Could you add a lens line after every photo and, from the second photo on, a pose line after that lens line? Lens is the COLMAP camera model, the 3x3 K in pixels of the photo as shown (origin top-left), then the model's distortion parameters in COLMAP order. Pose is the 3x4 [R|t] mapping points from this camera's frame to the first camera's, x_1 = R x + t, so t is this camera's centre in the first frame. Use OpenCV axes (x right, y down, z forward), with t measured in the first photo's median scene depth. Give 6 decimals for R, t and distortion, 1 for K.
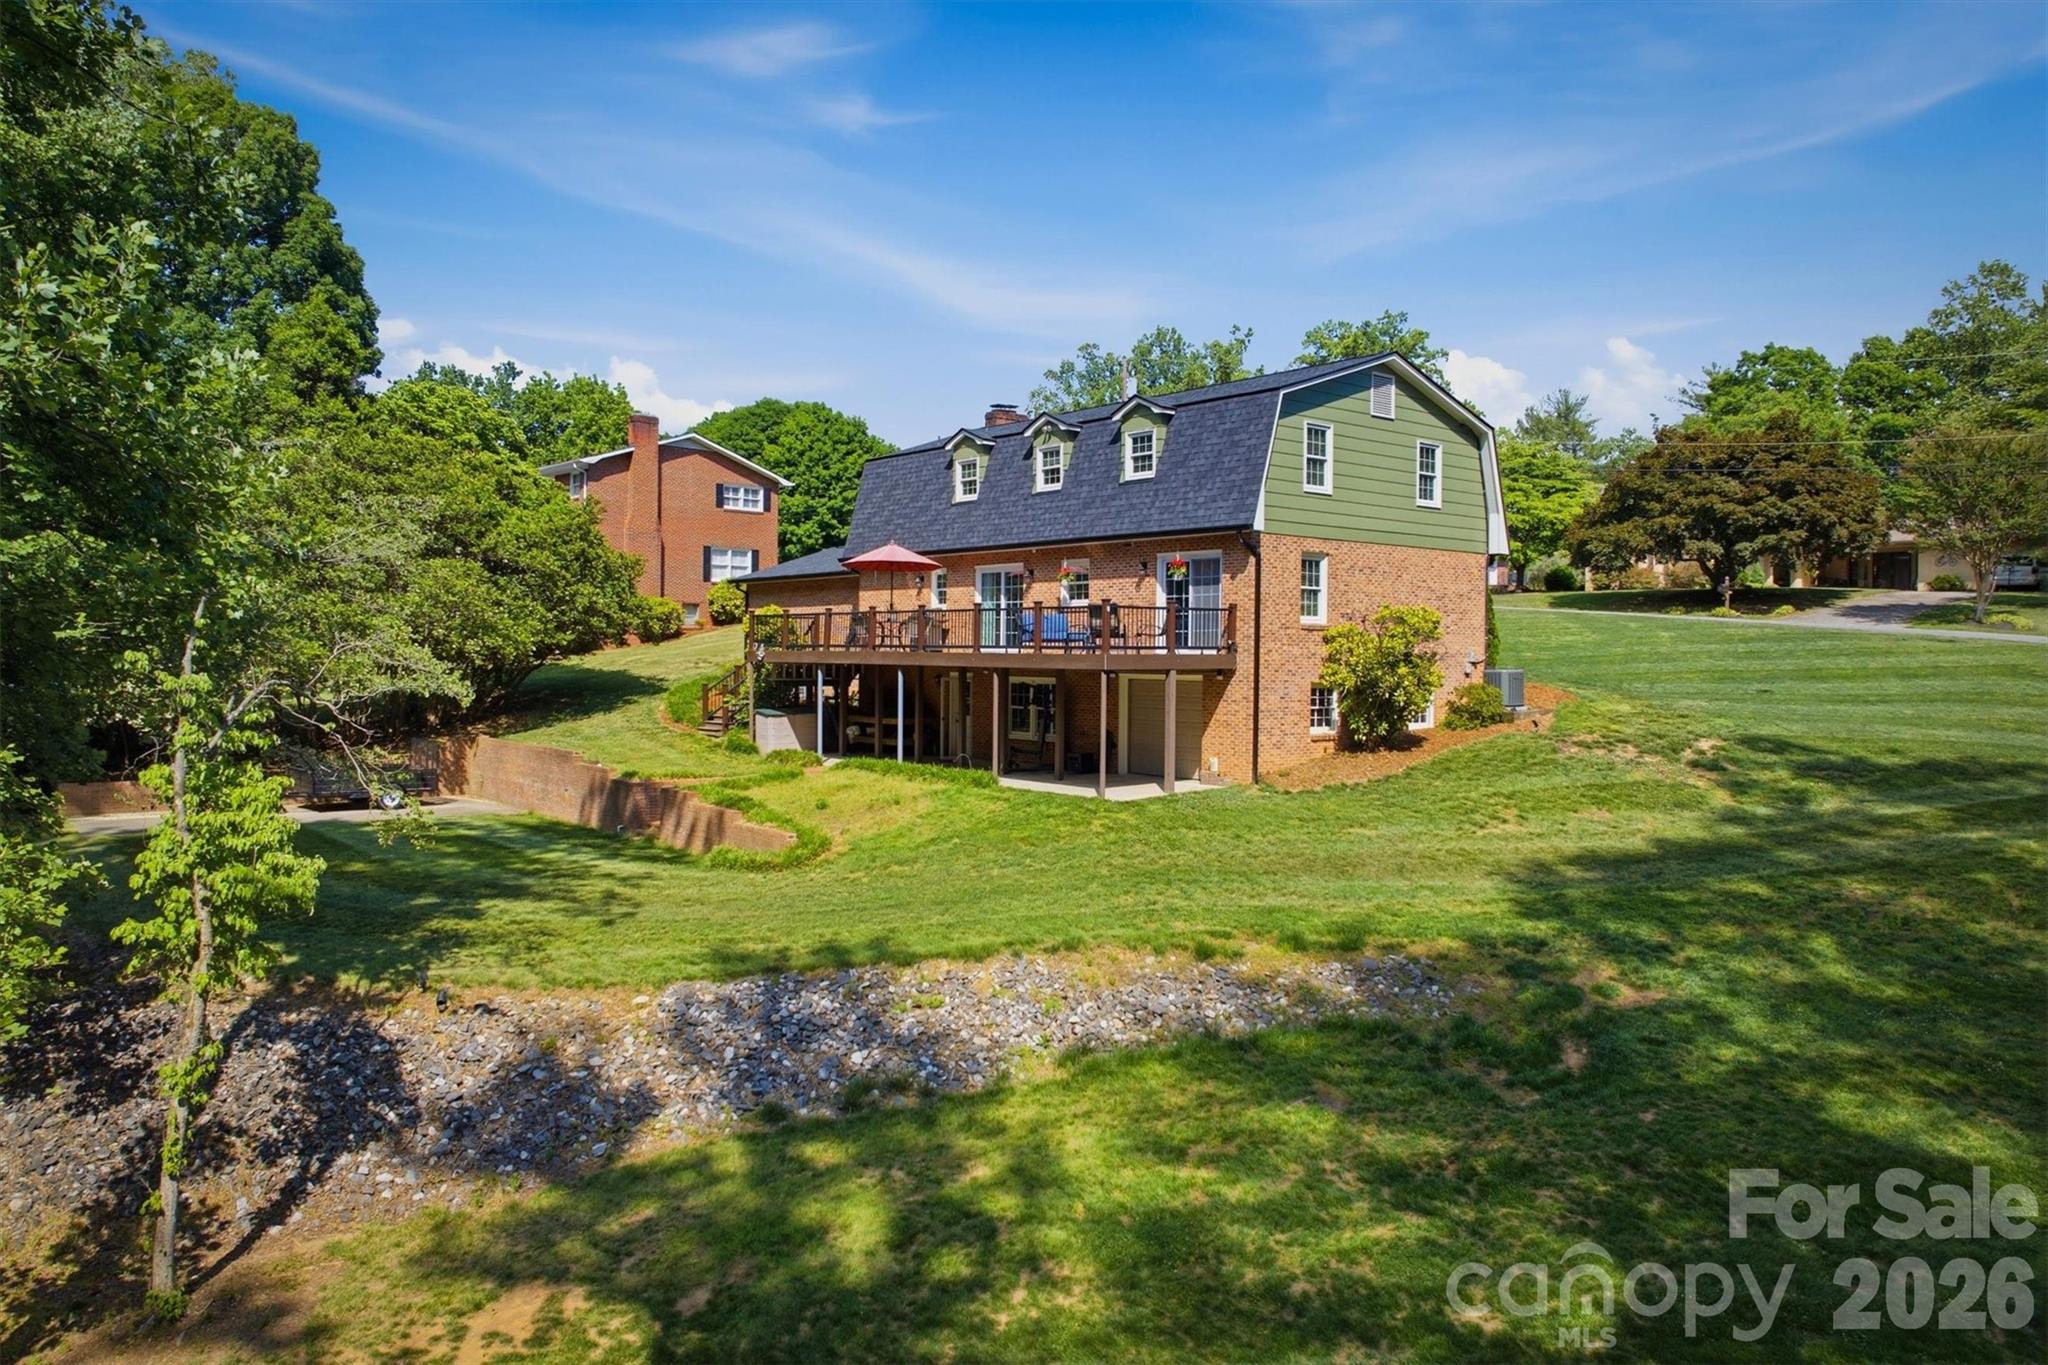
lens RADIAL K [[1528.4, 0, 1026.1], [0, 1528.4, 628.4], [0, 0, 1]] dist [-0.009801, -0.000793]
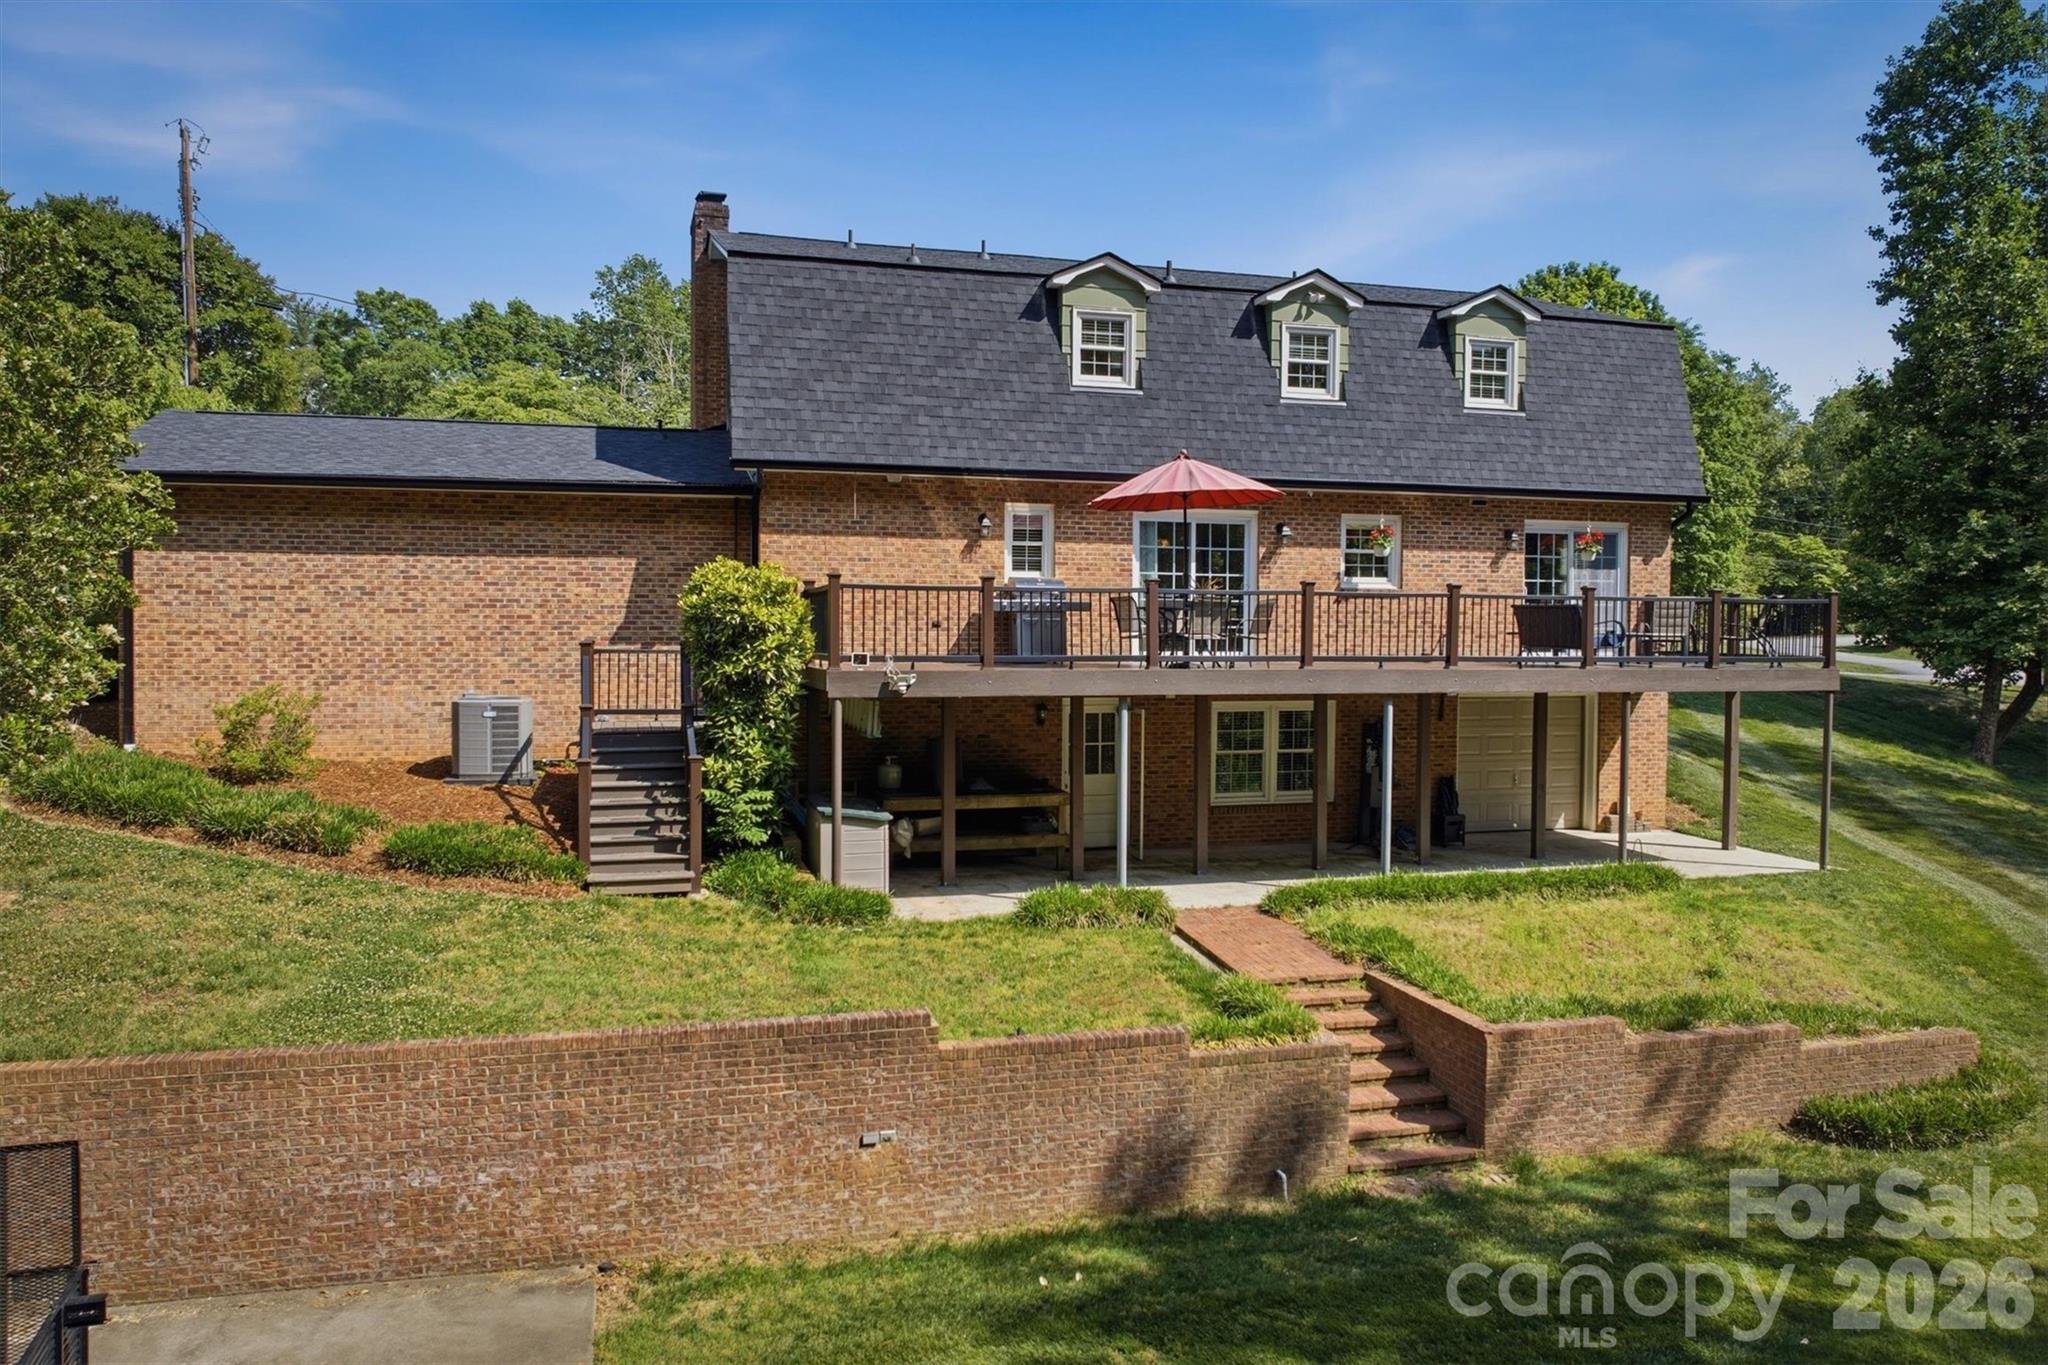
lens RADIAL K [[1528.4, 0, 1026.1], [0, 1528.4, 628.4], [0, 0, 1]] dist [-0.009801, -0.000793]
pose [[0.372731, -0.003074, 0.927934, -0.599812], [-0.020070, 0.999734, 0.011374, -0.002055], [-0.927722, -0.022863, 0.372570, 0.875388]]
